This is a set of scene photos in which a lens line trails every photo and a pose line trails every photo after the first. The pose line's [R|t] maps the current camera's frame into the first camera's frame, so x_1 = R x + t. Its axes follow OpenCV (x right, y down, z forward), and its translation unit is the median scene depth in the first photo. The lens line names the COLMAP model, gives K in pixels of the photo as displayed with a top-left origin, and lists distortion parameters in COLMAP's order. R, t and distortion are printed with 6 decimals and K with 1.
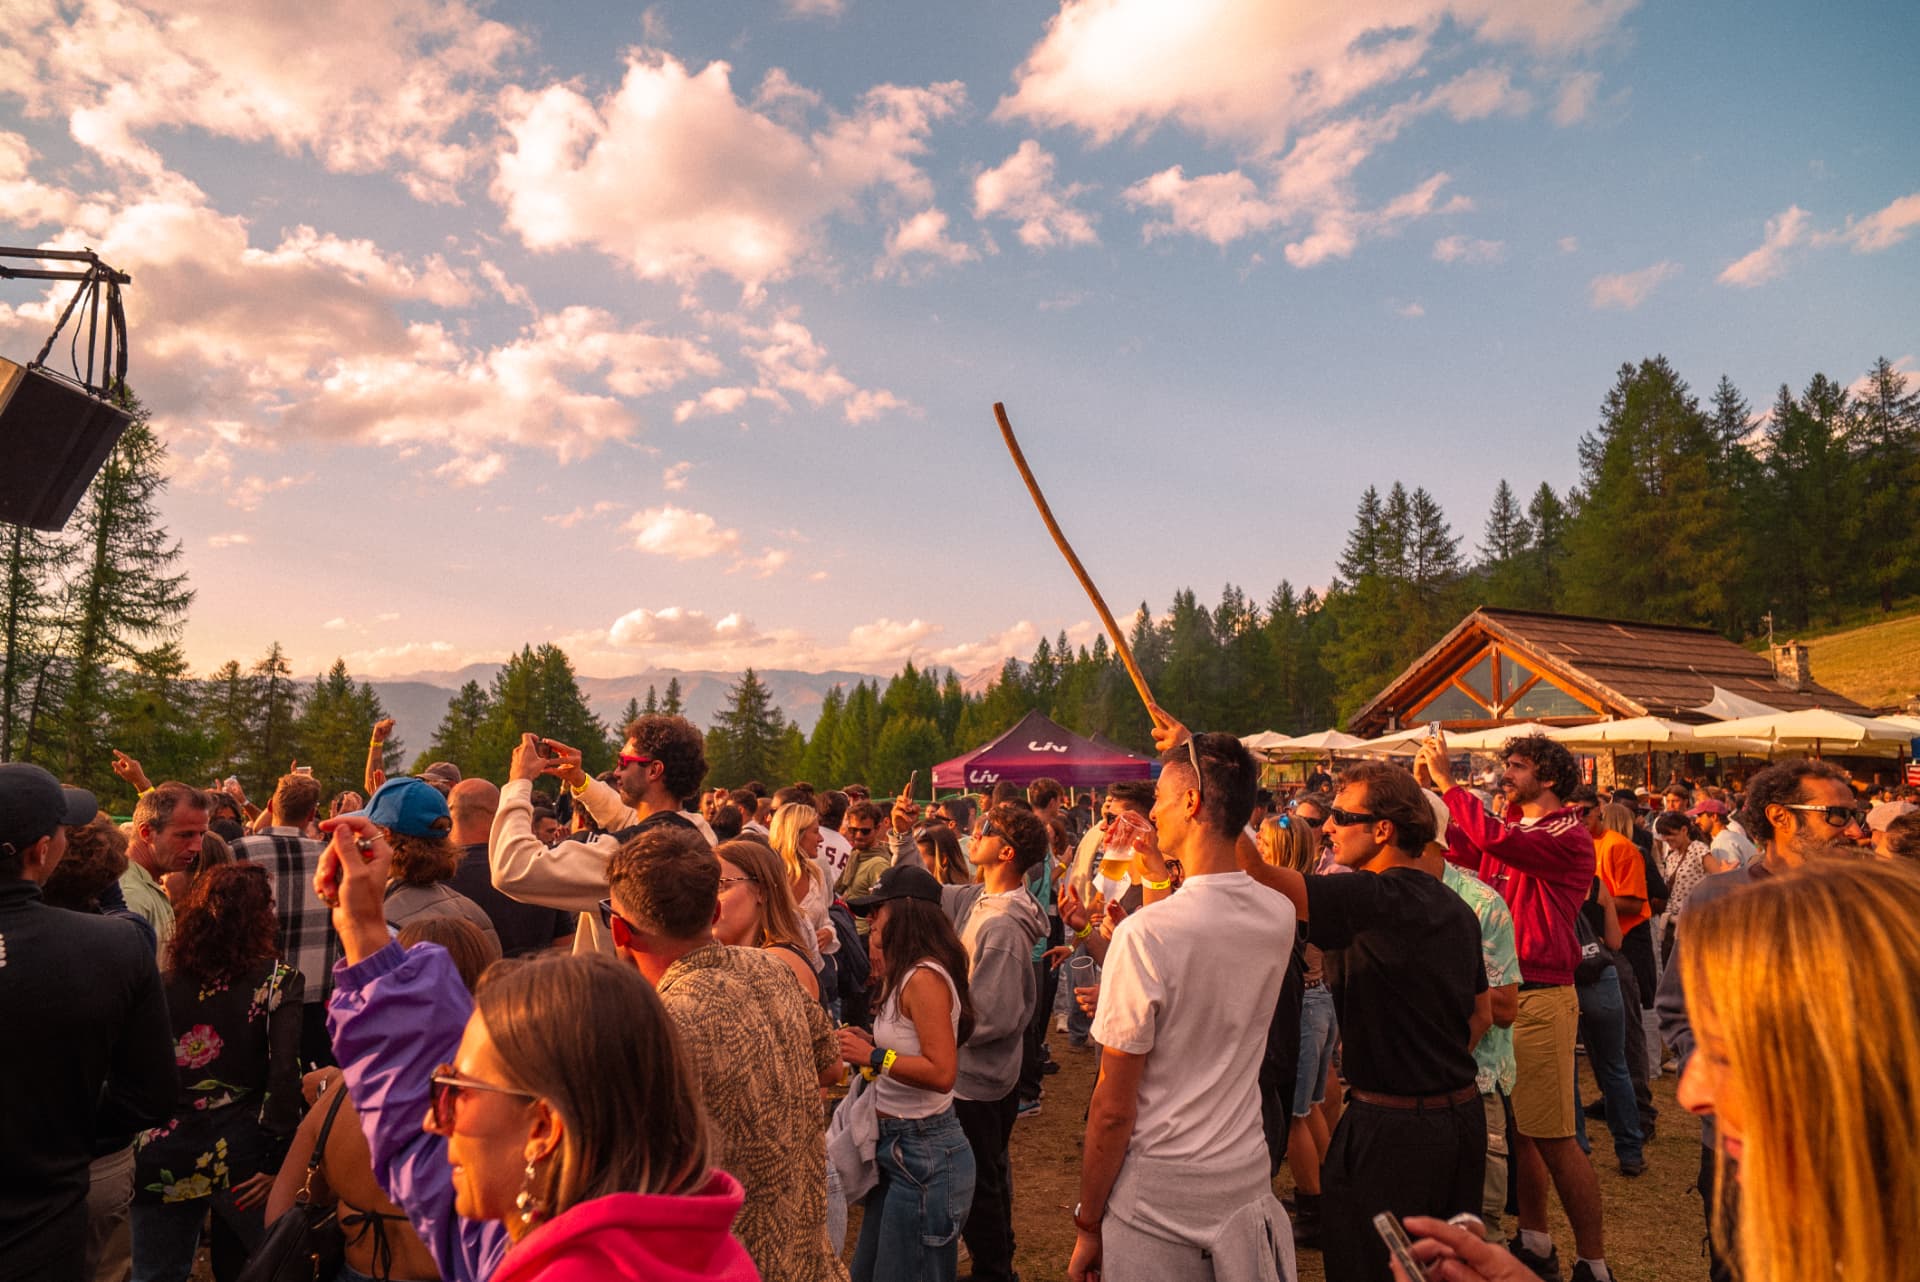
lens RADIAL K [[1144.1, 0, 967.0], [0, 1144.1, 647.2], [0, 0, 1]] dist [-0.058647, 0.042195]
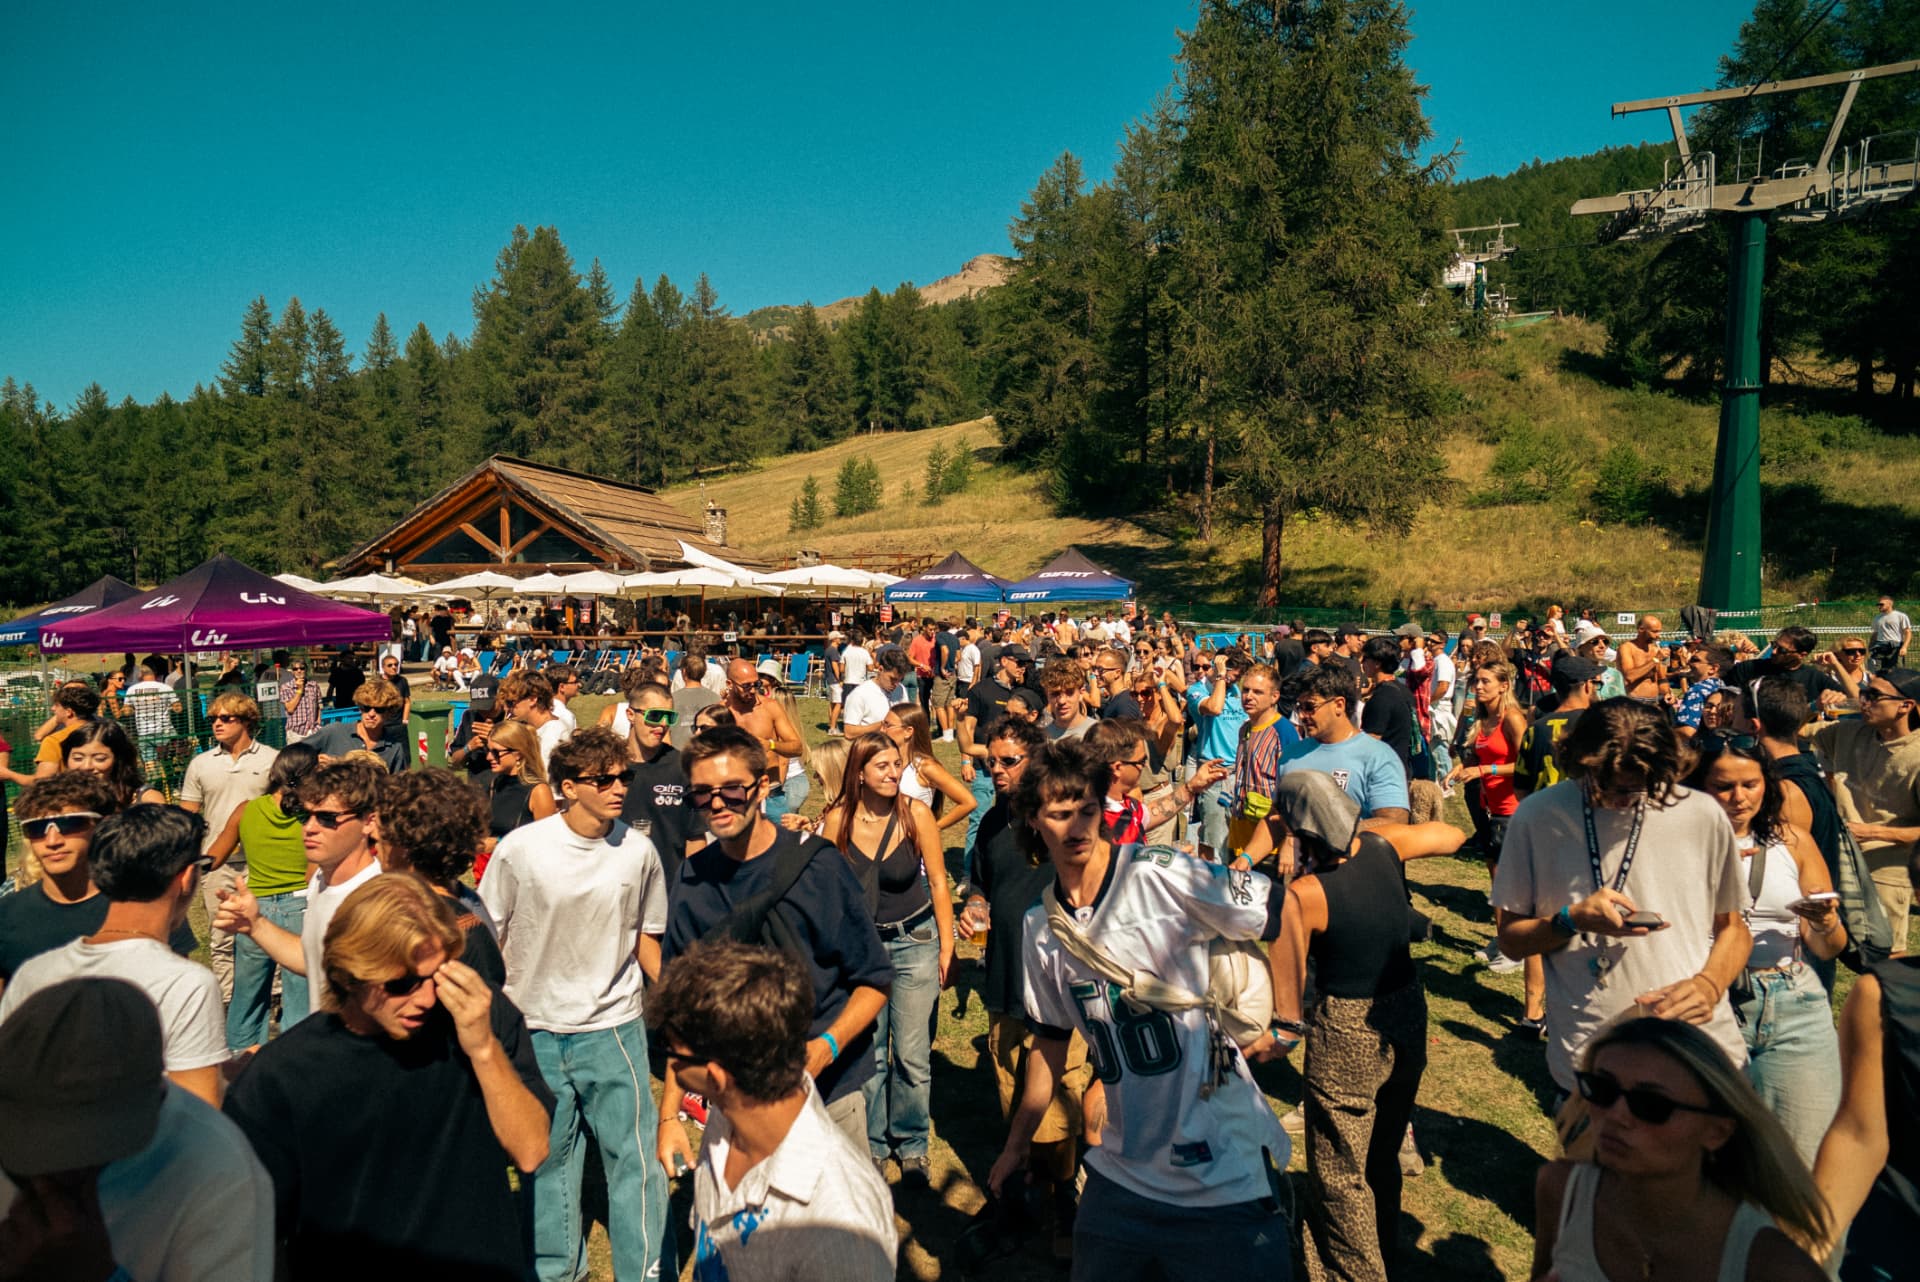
lens RADIAL K [[1144.1, 0, 947.8], [0, 1144.1, 633.7], [0, 0, 1]] dist [-0.058647, 0.042195]
pose [[0.574934, -0.035309, 0.817437, -0.065908], [-0.071993, 0.993010, 0.093528, 0.000030], [-0.815026, -0.112622, 0.568374, 0.025967]]
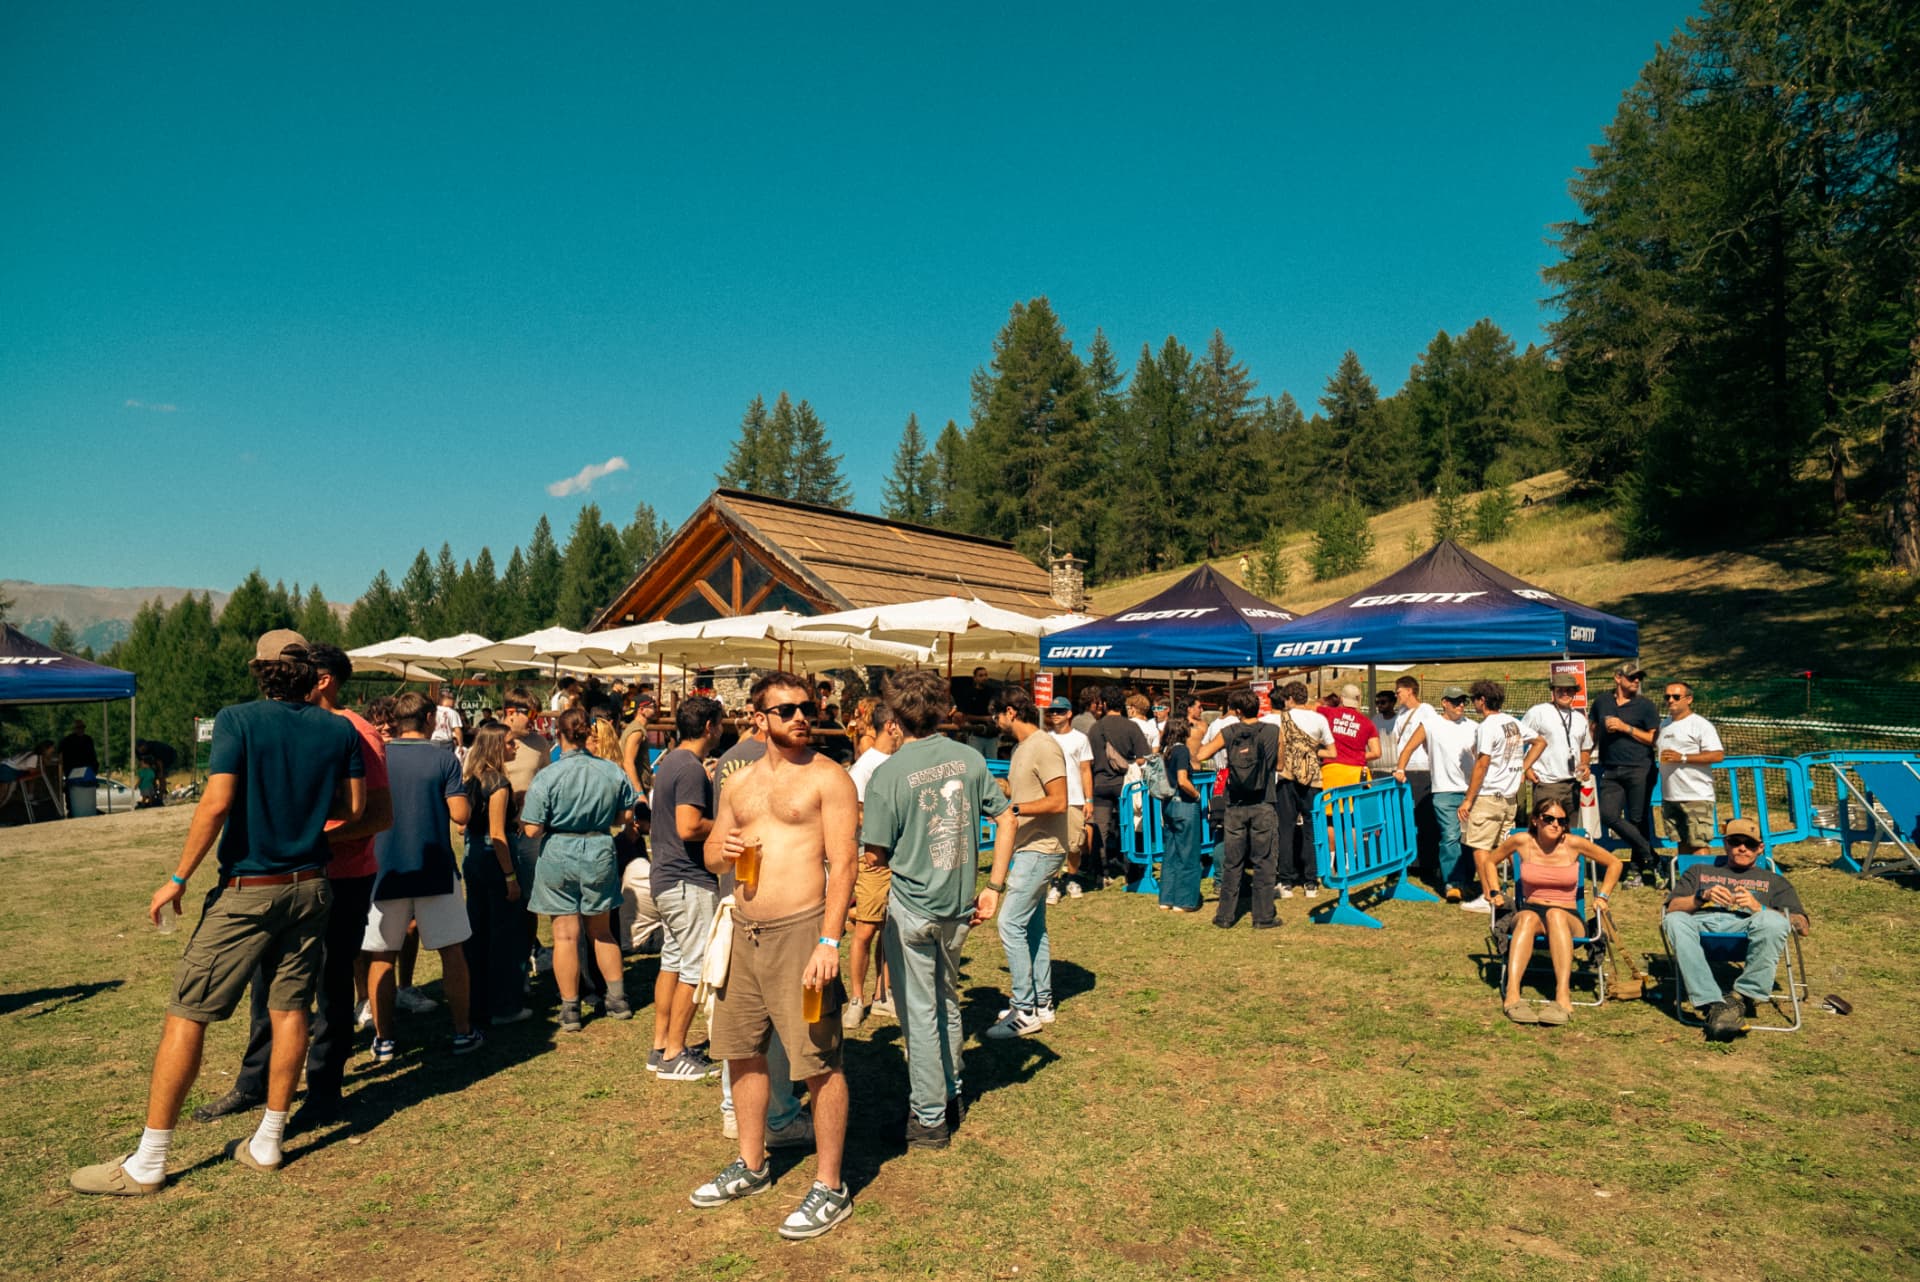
lens RADIAL K [[1144.1, 0, 947.9], [0, 1144.1, 627.6], [0, 0, 1]] dist [-0.058647, 0.042195]
pose [[0.906009, 0.025824, 0.422470, 0.109754], [-0.042269, 0.998668, 0.029605, 0.013114], [-0.421142, -0.044680, 0.905893, 0.085420]]
